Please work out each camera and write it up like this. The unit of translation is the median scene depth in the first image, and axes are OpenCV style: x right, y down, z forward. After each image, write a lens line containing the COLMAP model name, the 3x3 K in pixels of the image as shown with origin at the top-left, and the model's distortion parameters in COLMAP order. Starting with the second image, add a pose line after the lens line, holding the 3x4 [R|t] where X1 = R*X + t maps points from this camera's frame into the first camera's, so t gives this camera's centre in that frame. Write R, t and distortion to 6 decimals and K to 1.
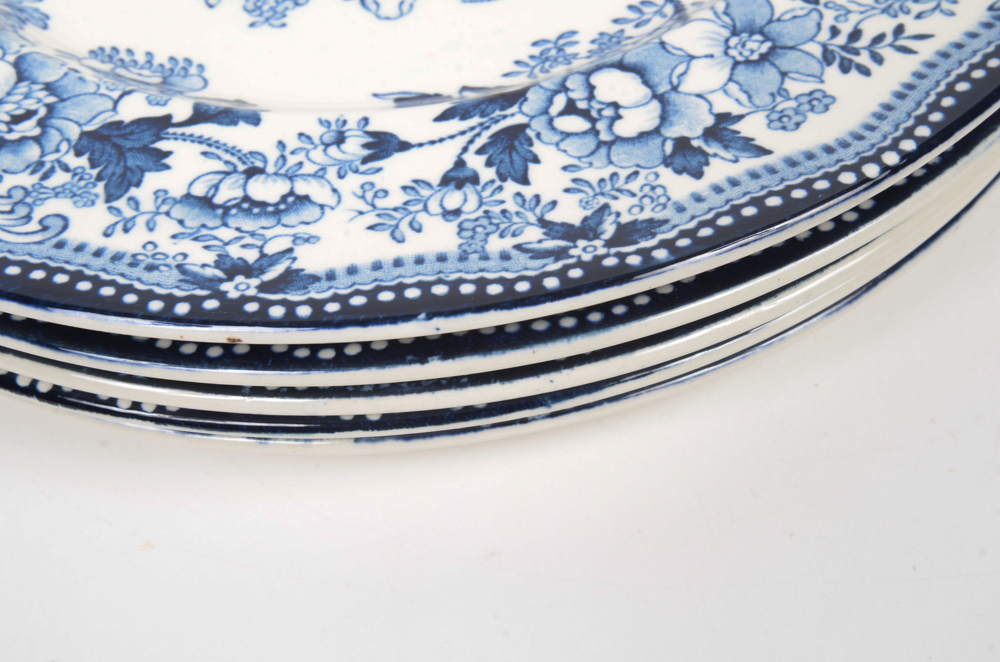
lens RADIAL K [[1447.1, 0, 500.0], [0, 1447.1, 331.0], [0, 0, 1]] dist [-0.006139, 0.119777]
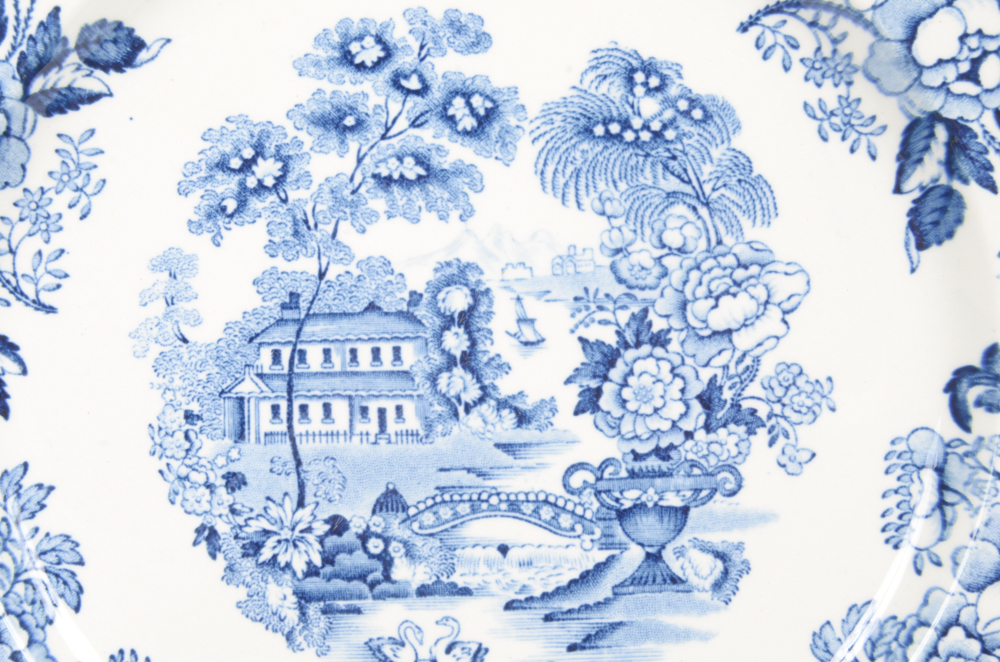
lens RADIAL K [[1447.1, 0, 500.0], [0, 1447.1, 331.0], [0, 0, 1]] dist [-0.006139, 0.119777]
pose [[-0.171682, -0.984017, 0.047280, -0.140707], [0.822222, -0.116687, 0.557078, -1.131073], [-0.542657, 0.134515, 0.829113, 0.284225]]
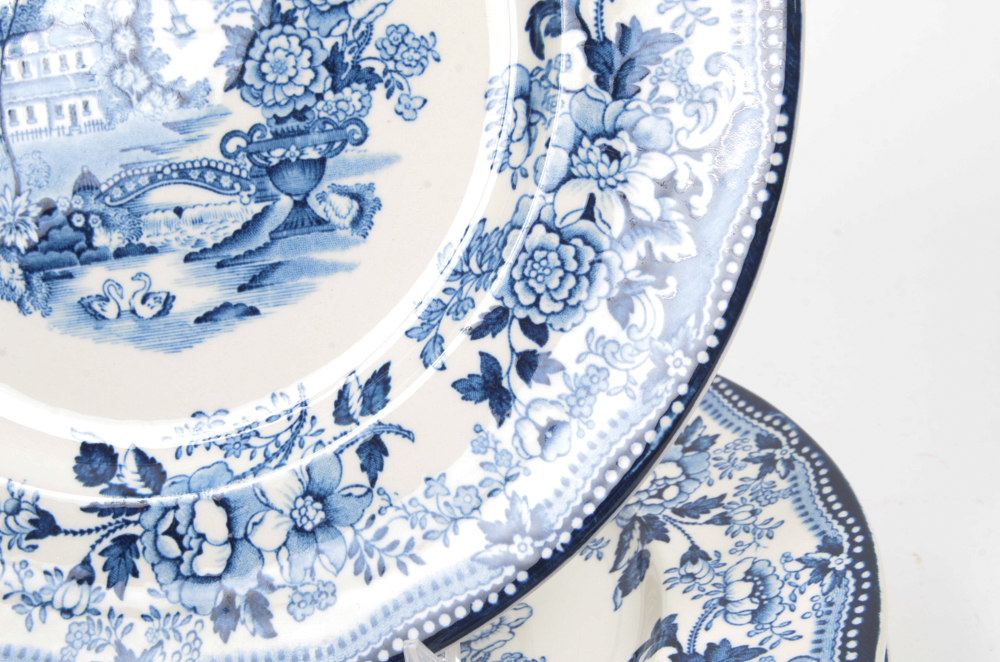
lens RADIAL K [[1447.1, 0, 500.0], [0, 1447.1, 331.0], [0, 0, 1]] dist [-0.006139, 0.119777]
pose [[-0.251972, -0.963820, 0.086955, -0.581893], [0.887001, -0.194088, 0.418997, -0.819899], [-0.386961, 0.182705, 0.903814, -0.089628]]
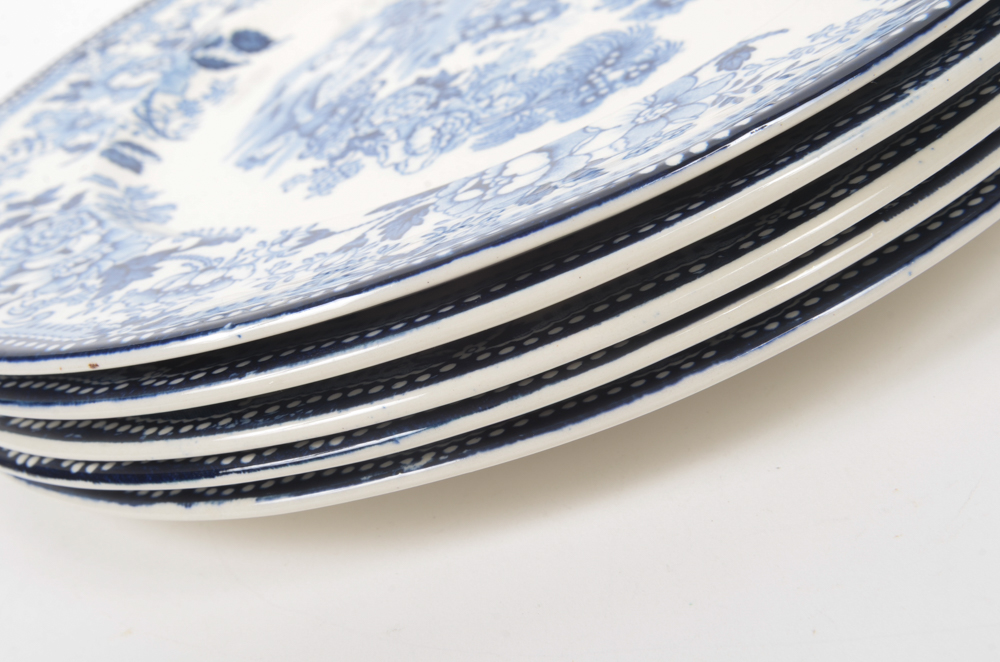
lens RADIAL K [[1447.1, 0, 500.0], [0, 1447.1, 331.0], [0, 0, 1]] dist [-0.006139, 0.119777]
pose [[0.892404, -0.101376, -0.439702, 0.516639], [-0.057316, 0.941078, -0.333298, 0.293664], [0.447583, 0.322638, 0.834011, 0.175368]]
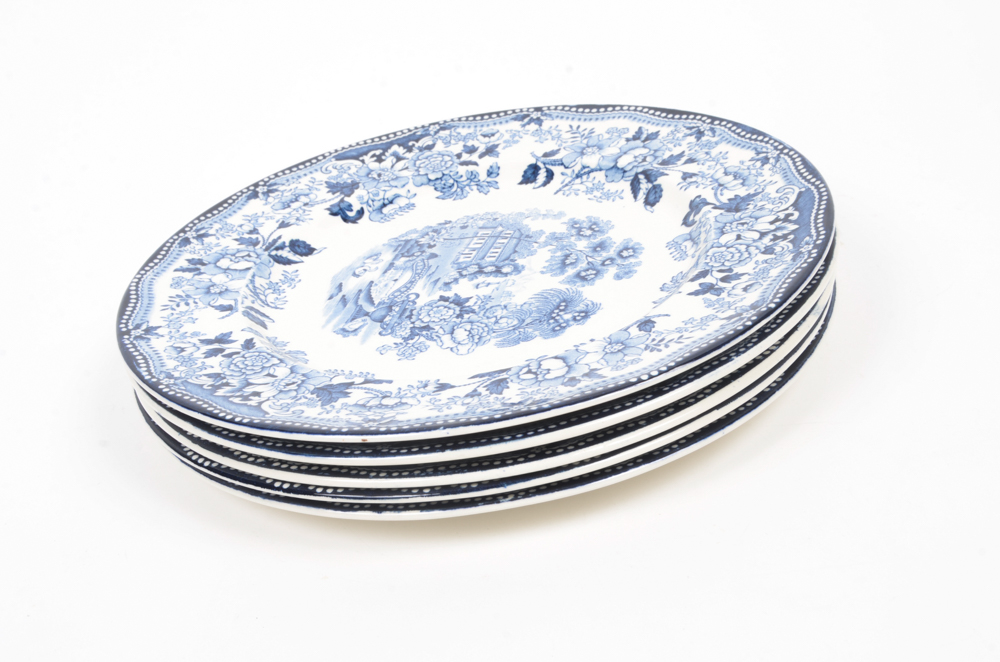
lens RADIAL K [[1447.1, 0, 500.0], [0, 1447.1, 331.0], [0, 0, 1]] dist [-0.006139, 0.119777]
pose [[0.982655, -0.029962, -0.183008, 0.415324], [-0.051643, 0.903608, -0.425236, 0.737182], [0.178108, 0.427311, 0.886388, -0.997961]]
